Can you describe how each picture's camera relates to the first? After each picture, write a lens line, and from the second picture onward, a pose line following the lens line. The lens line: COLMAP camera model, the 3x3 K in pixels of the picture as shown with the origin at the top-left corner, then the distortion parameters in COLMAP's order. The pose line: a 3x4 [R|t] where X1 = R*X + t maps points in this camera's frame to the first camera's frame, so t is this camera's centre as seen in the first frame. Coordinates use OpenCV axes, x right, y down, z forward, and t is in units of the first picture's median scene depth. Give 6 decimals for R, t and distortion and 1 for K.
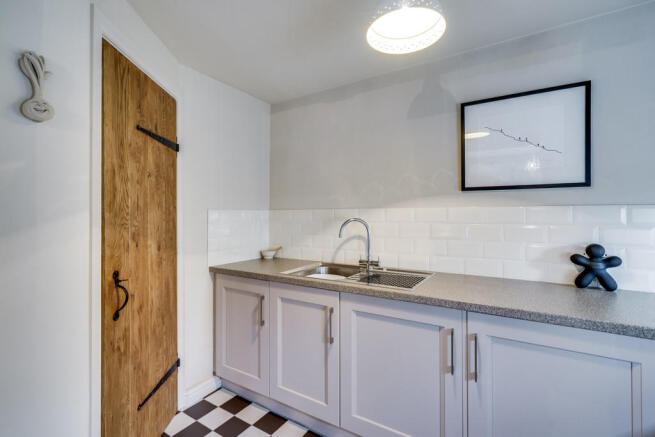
lens RADIAL K [[300.7, 0, 329.2], [0, 300.7, 211.6], [0, 0, 1]] dist [-0.004561, 0.003082]
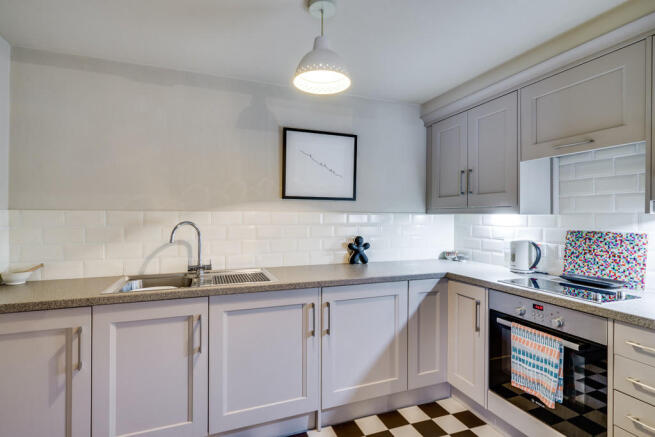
lens RADIAL K [[321.8, 0, 326.9], [0, 321.8, 218.8], [0, 0, 1]] dist [0.000490, 0.000329]
pose [[0.605523, 0.003019, 0.795822, -0.552138], [-0.010784, 0.999932, 0.004412, 0.006428], [-0.795755, -0.011253, 0.605514, 0.067793]]
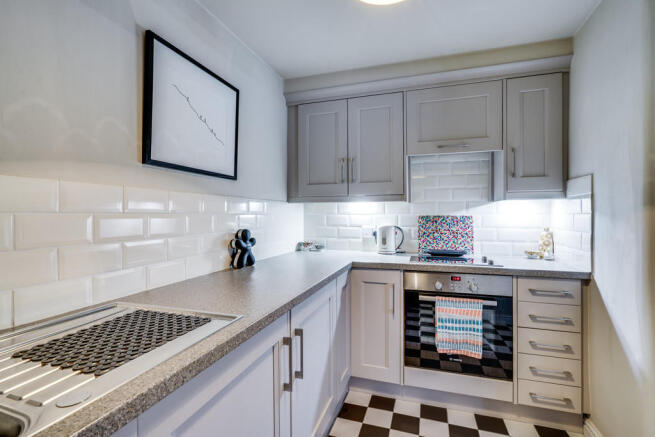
lens RADIAL K [[300.7, 0, 325.2], [0, 300.7, 216.7], [0, 0, 1]] dist [-0.004561, 0.003082]
pose [[-0.233142, 0.001779, 0.972441, -0.317029], [-0.000017, 0.999998, -0.001833, 0.054458], [-0.972443, -0.000443, -0.233141, 0.863194]]
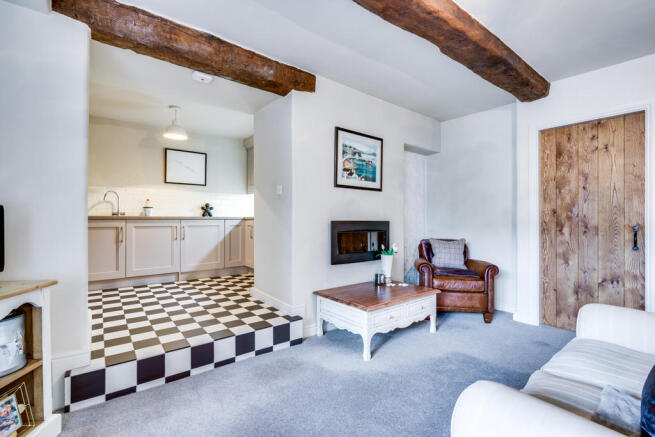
lens RADIAL K [[300.7, 0, 329.3], [0, 300.7, 217.8], [0, 0, 1]] dist [-0.004561, 0.003082]
pose [[0.346154, 0.007596, 0.938147, -1.576552], [-0.005822, 0.999965, -0.005949, 0.250687], [-0.938160, -0.003403, 0.346186, -1.264456]]
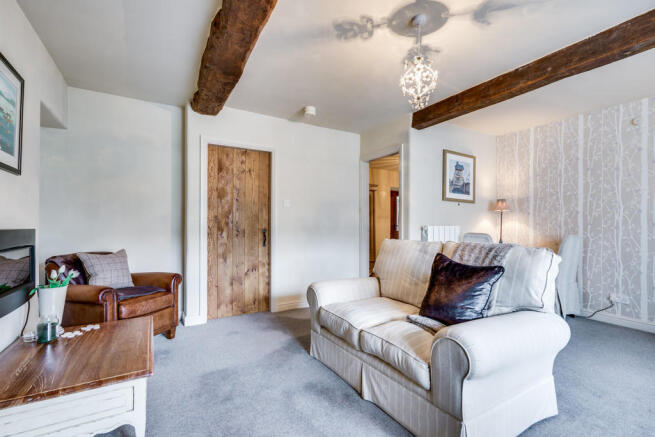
lens RADIAL K [[300.7, 0, 331.4], [0, 300.7, 221.1], [0, 0, 1]] dist [-0.004561, 0.003082]
pose [[-0.886157, 0.009515, 0.463287, -1.063345], [0.003361, 0.999895, -0.014107, 0.247557], [-0.463373, -0.010944, -0.886096, -0.417031]]
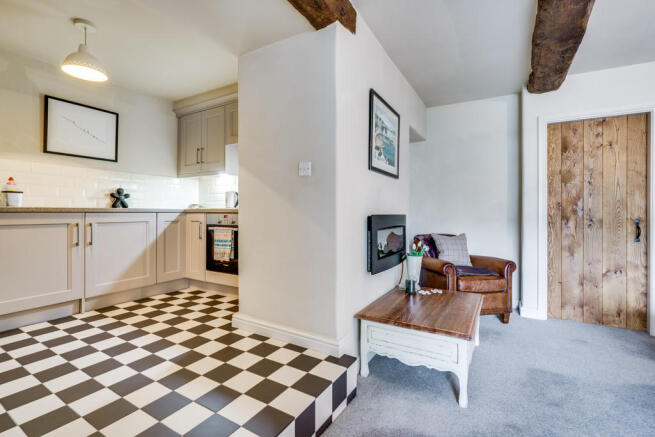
lens RADIAL K [[300.7, 0, 327.6], [0, 300.7, 210.7], [0, 0, 1]] dist [-0.004561, 0.003082]
pose [[-0.014982, 0.007649, 0.999859, -1.209794], [-0.006286, 0.999950, -0.007744, 0.251353], [-0.999868, -0.006401, -0.014933, -0.447863]]
